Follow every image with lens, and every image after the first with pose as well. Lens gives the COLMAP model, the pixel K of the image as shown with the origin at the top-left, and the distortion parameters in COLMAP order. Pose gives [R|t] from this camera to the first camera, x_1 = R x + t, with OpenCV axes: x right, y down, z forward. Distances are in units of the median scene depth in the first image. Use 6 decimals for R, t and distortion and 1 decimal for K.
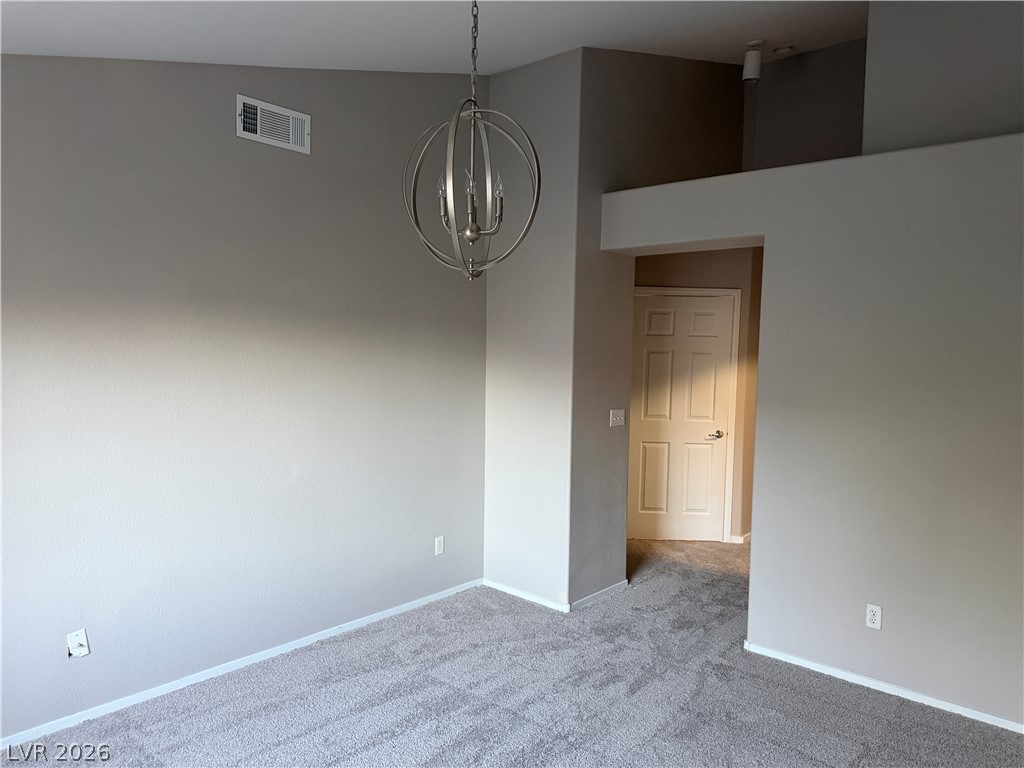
lens RADIAL K [[722.1, 0, 512.0], [0, 722.1, 384.0], [0, 0, 1]] dist [0.124783, -0.187792]
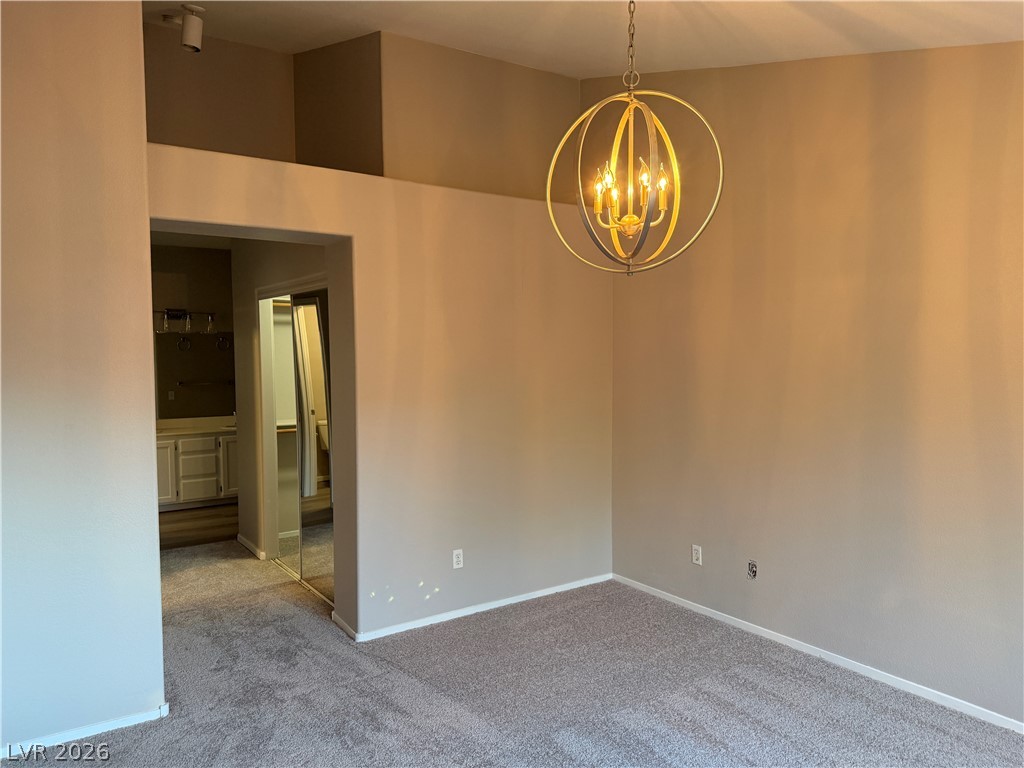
lens RADIAL K [[722.1, 0, 512.0], [0, 722.1, 384.0], [0, 0, 1]] dist [0.124783, -0.187792]
pose [[0.259147, -0.065315, 0.963627, -0.591522], [0.068259, 0.996455, 0.049183, -0.029085], [-0.963423, 0.053031, 0.262686, 0.526499]]
